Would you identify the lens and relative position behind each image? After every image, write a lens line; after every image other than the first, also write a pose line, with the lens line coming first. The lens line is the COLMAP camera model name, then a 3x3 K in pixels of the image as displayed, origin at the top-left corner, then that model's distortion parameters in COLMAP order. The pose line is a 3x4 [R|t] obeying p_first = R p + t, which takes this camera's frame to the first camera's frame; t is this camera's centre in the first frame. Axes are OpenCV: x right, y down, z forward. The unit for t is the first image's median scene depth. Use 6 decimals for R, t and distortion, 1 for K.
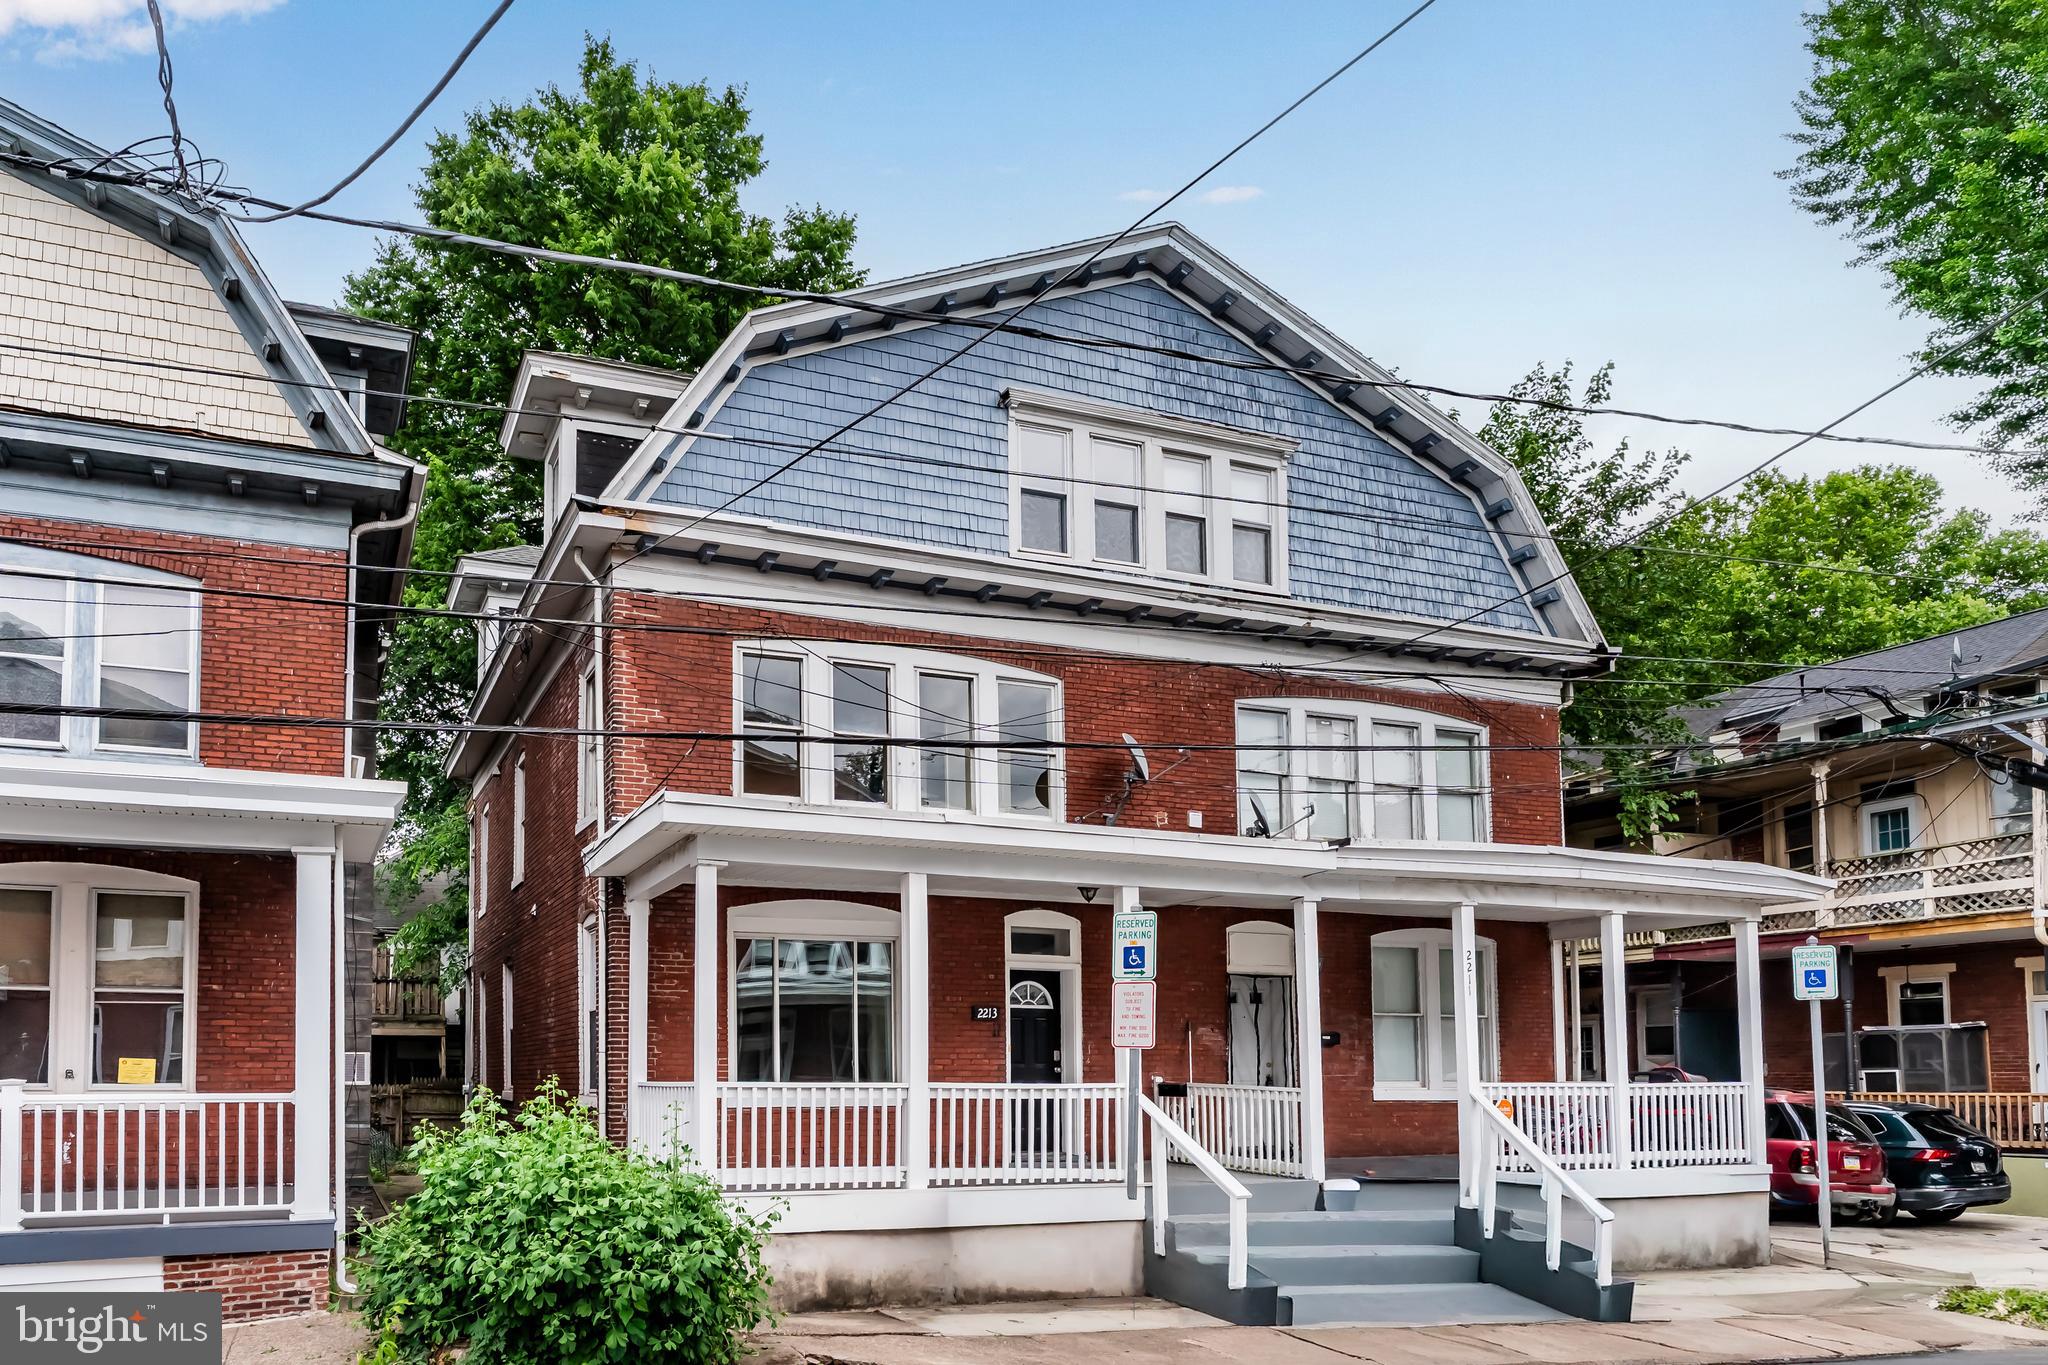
lens RADIAL K [[1159.3, 0, 1024.4], [0, 1159.3, 829.7], [0, 0, 1]] dist [-0.004101, -0.000062]
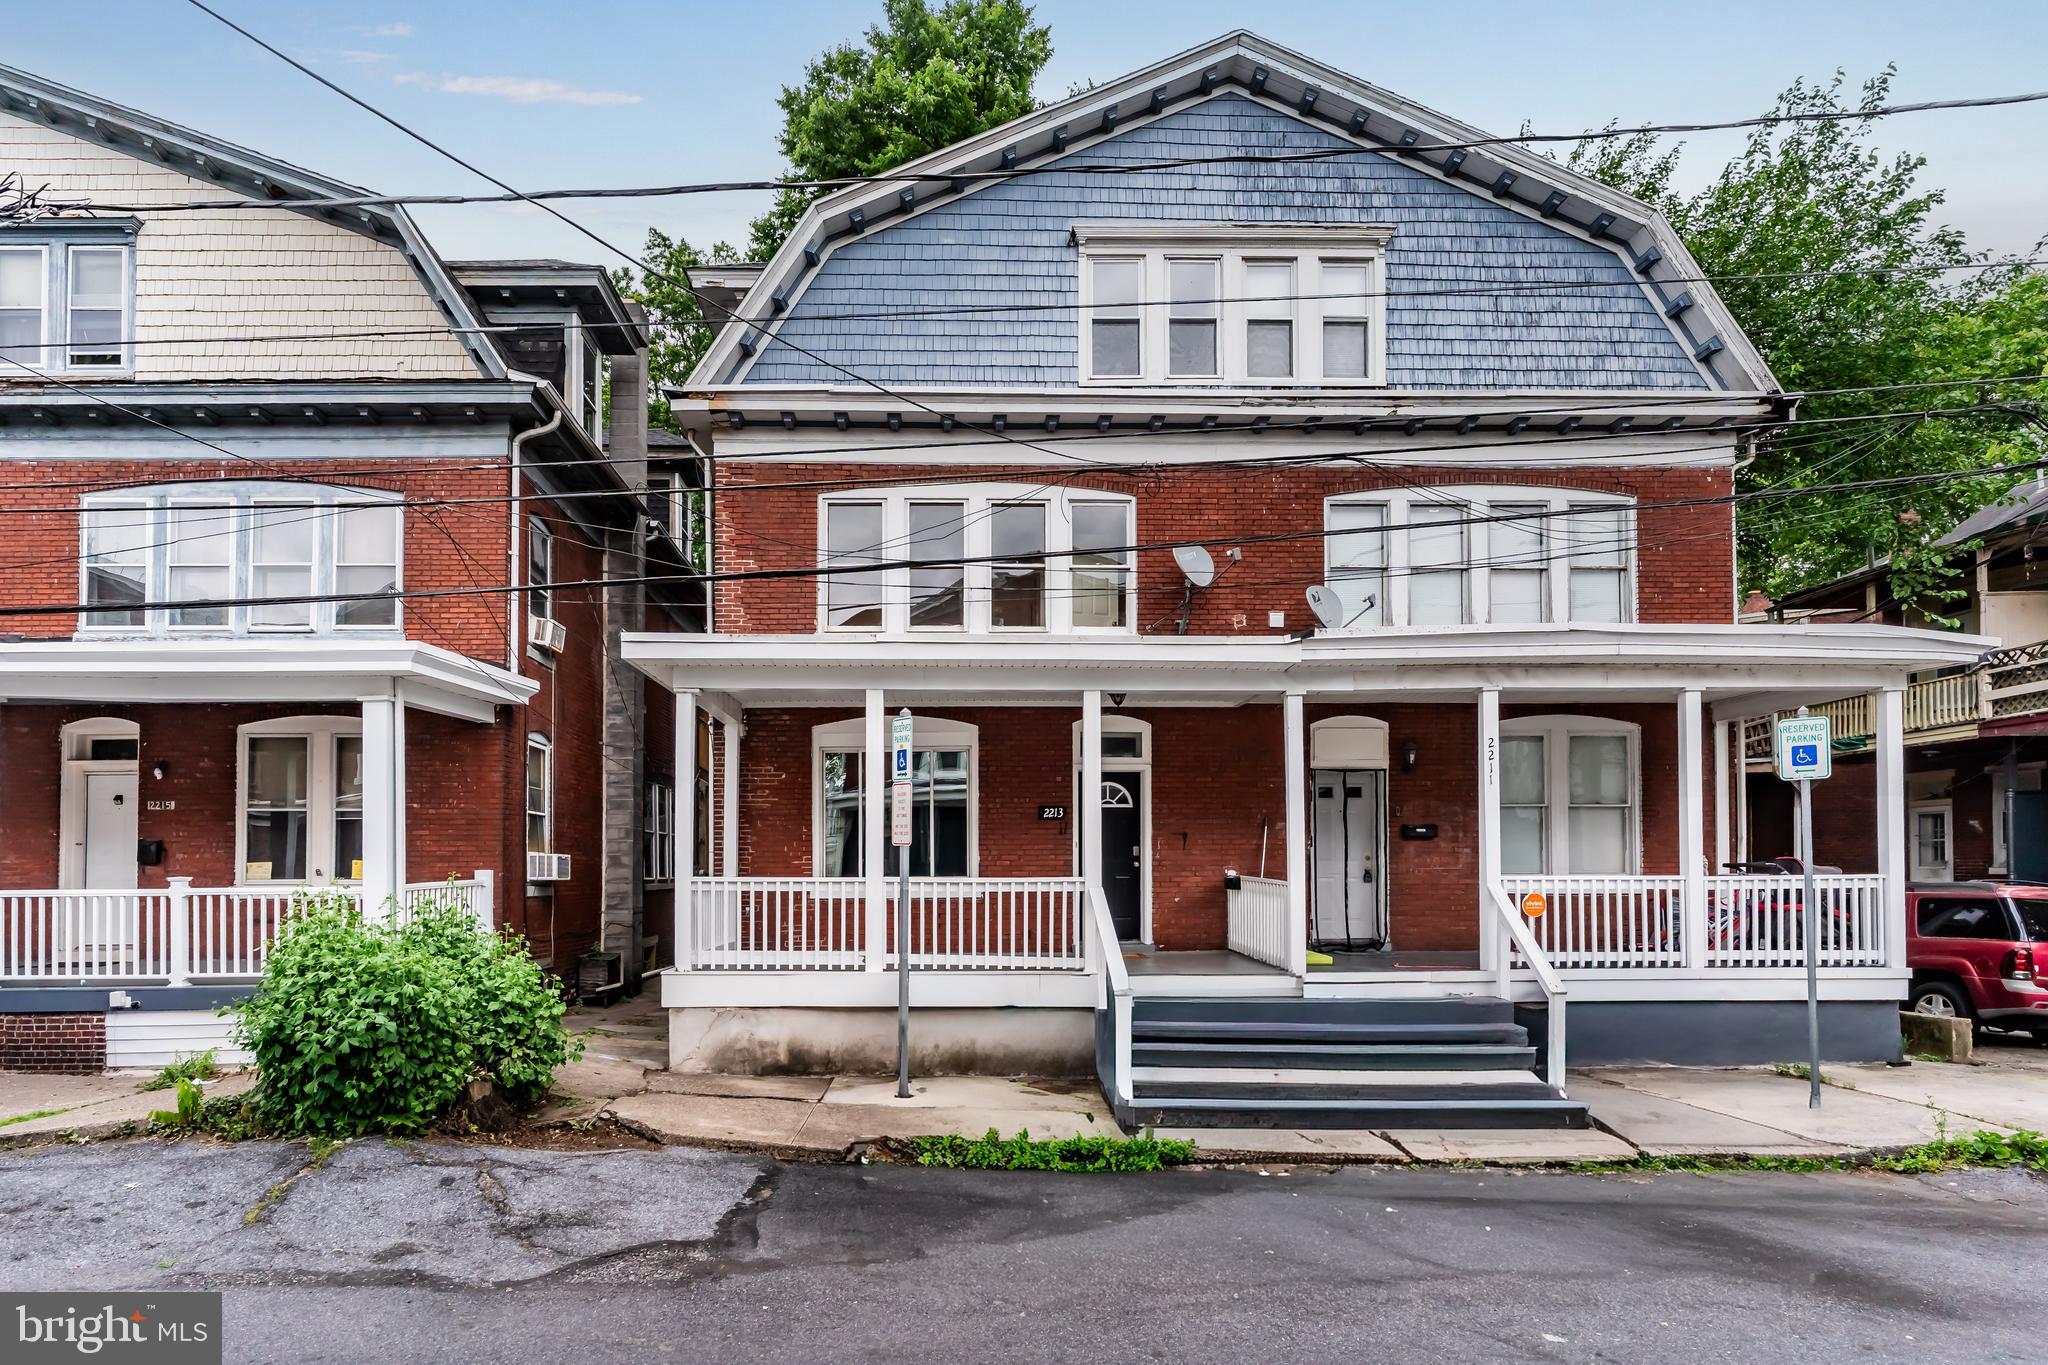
lens RADIAL K [[1055.4, 0, 1024.0], [0, 1055.4, 682.5], [0, 0, 1]] dist [-0.004052, 0.000349]
pose [[0.954863, -0.055995, -0.291722, 0.199029], [0.065660, 0.997567, 0.023440, 0.009827], [0.289700, -0.041537, 0.956216, 0.045362]]
